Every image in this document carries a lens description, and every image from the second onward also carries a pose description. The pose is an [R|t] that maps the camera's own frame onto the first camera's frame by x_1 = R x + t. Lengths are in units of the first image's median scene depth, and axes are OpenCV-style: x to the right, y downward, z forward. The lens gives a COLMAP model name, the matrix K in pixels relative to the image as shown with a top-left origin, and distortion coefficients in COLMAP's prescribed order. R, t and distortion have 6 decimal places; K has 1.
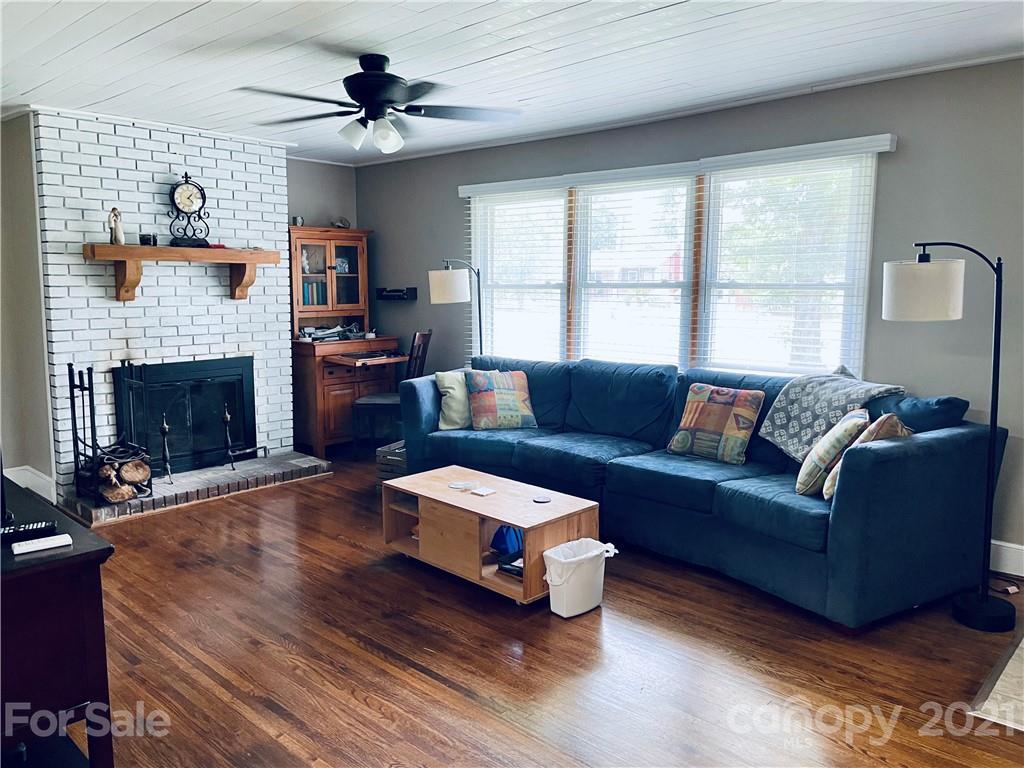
lens RADIAL K [[768.5, 0, 508.5], [0, 768.5, 376.0], [0, 0, 1]] dist [0.093198, -0.131592]
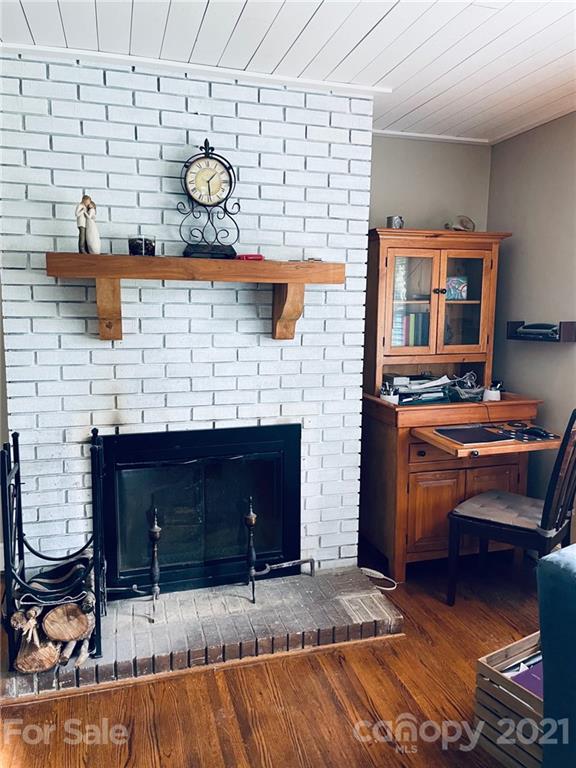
lens RADIAL K [[576.4, 0, 288.0], [0, 576.4, 384.0], [0, 0, 1]] dist [0.093198, -0.131592]
pose [[0.859042, 0.071174, -0.506932, -0.090303], [-0.068379, 0.997367, 0.024157, -0.070581], [0.507317, 0.013912, 0.861647, 0.562548]]
